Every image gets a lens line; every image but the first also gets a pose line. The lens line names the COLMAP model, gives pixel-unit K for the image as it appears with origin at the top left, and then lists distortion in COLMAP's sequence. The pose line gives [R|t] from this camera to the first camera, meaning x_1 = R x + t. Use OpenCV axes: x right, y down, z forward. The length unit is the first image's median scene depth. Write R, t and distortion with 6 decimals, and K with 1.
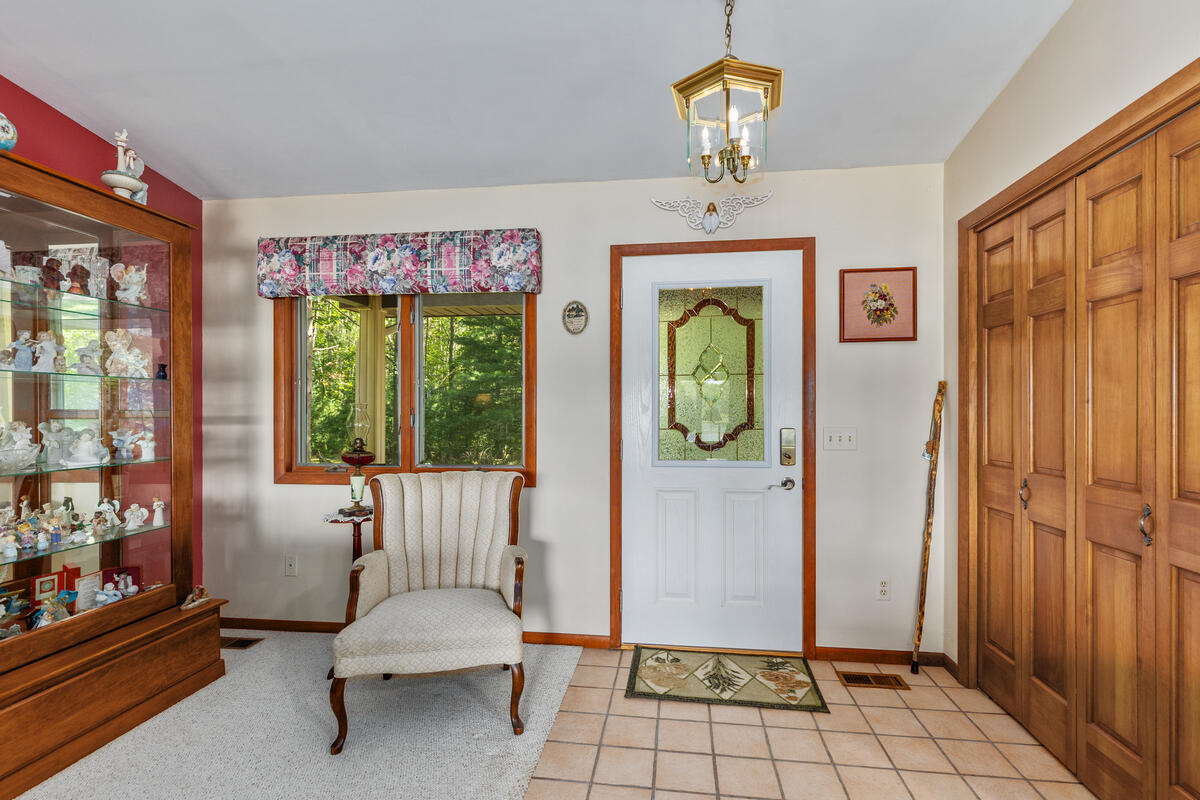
lens RADIAL K [[545.3, 0, 607.0], [0, 545.3, 411.3], [0, 0, 1]] dist [0.004645, 0.000489]
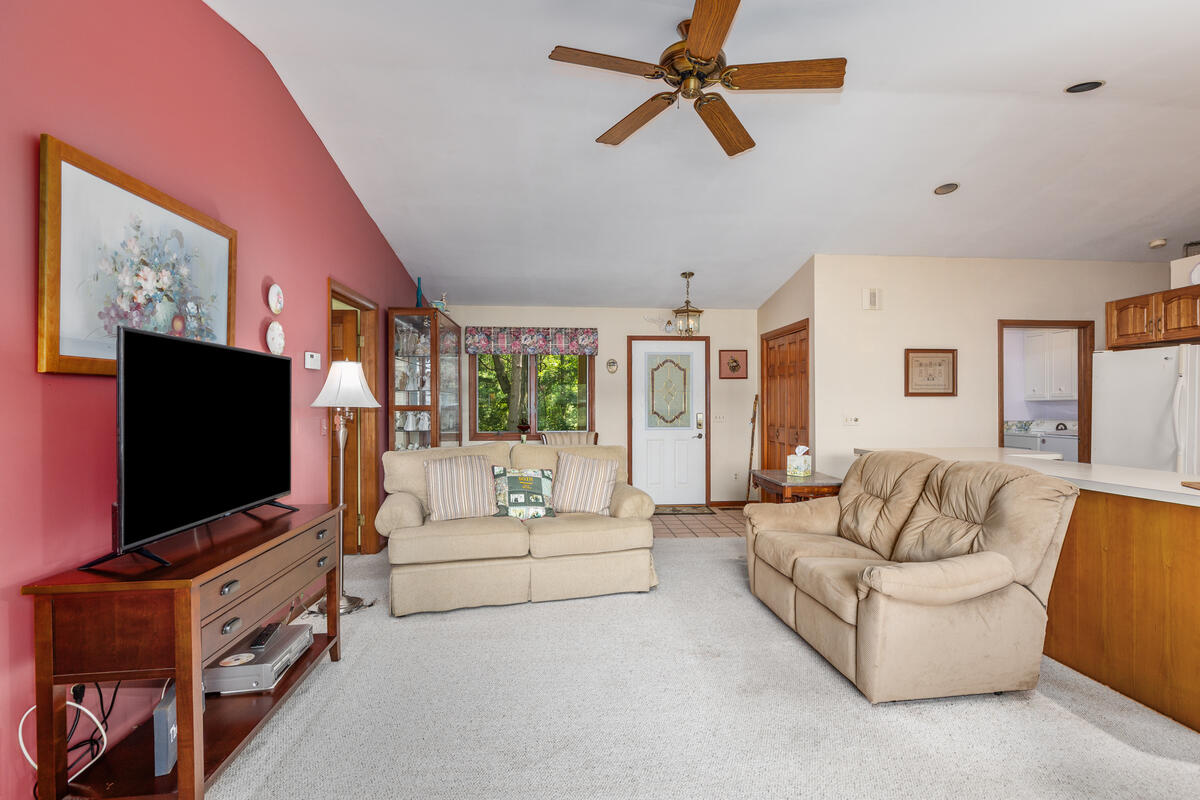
lens RADIAL K [[585.1, 0, 600.5], [0, 585.1, 403.3], [0, 0, 1]] dist [0.005604, 0.001826]
pose [[0.977660, -0.000032, 0.210194, -0.643880], [0.001778, 0.999965, -0.008116, 0.006002], [-0.210187, 0.008308, 0.977626, -1.448292]]
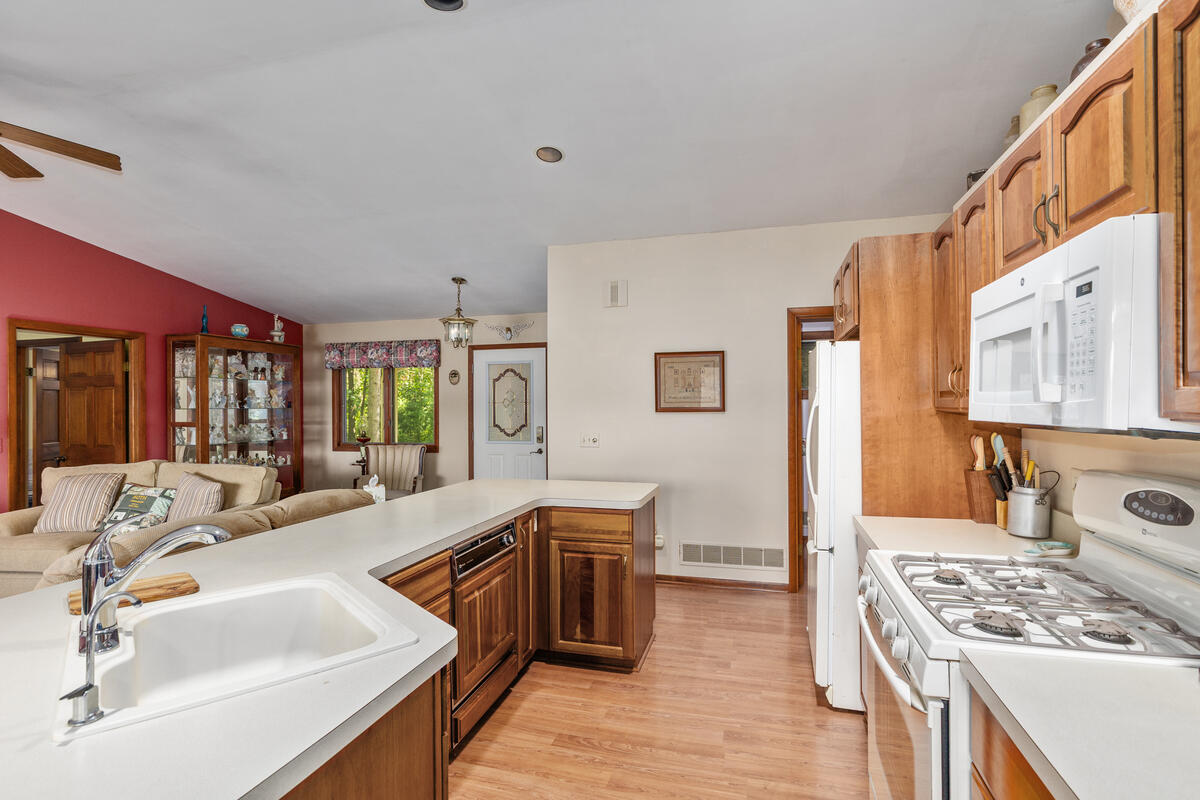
lens RADIAL K [[585.1, 0, 606.0], [0, 585.1, 404.4], [0, 0, 1]] dist [0.005604, 0.001826]
pose [[0.987861, -0.006257, -0.155214, 0.953962], [0.005906, 0.999979, -0.002720, -0.051528], [0.155228, 0.001771, 0.987877, -1.312848]]
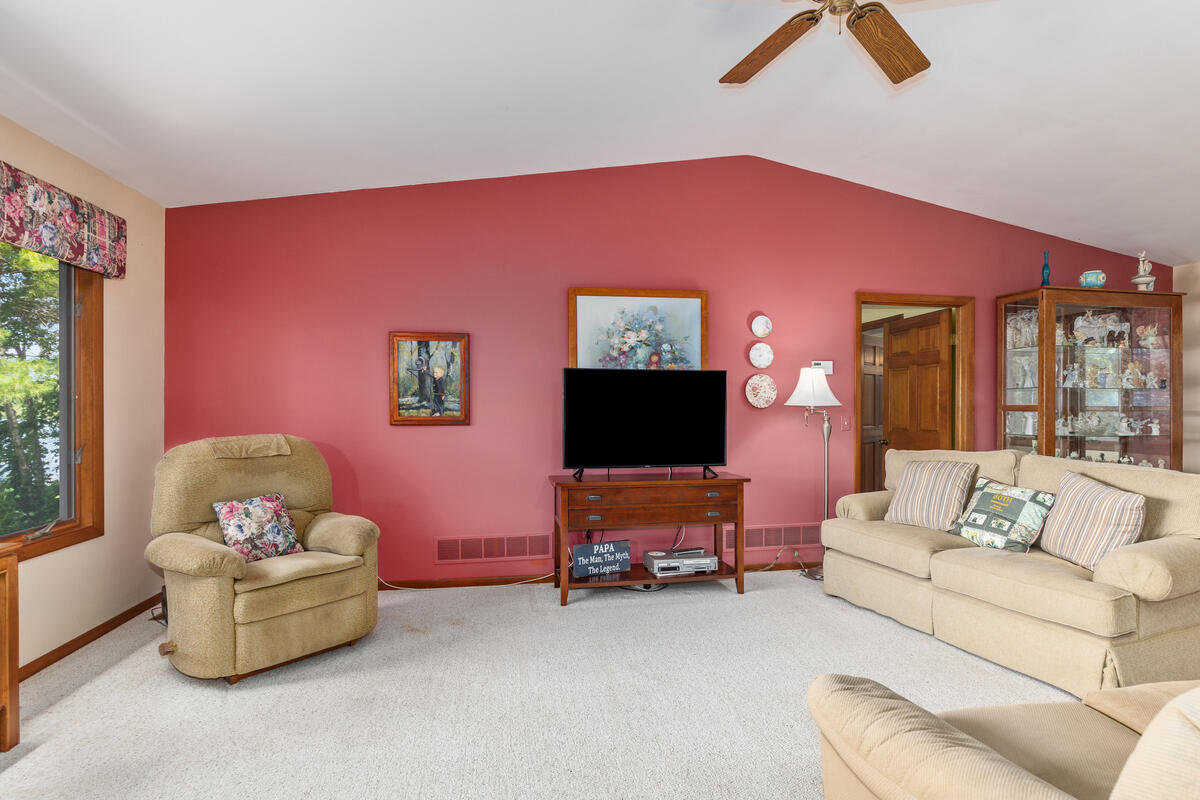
lens RADIAL K [[585.1, 0, 627.1], [0, 585.1, 407.7], [0, 0, 1]] dist [0.005604, 0.001826]
pose [[0.321308, 0.004981, -0.946962, 0.345407], [-0.007962, 0.999965, 0.002558, 0.008058], [0.946941, 0.006718, 0.321336, -1.040452]]
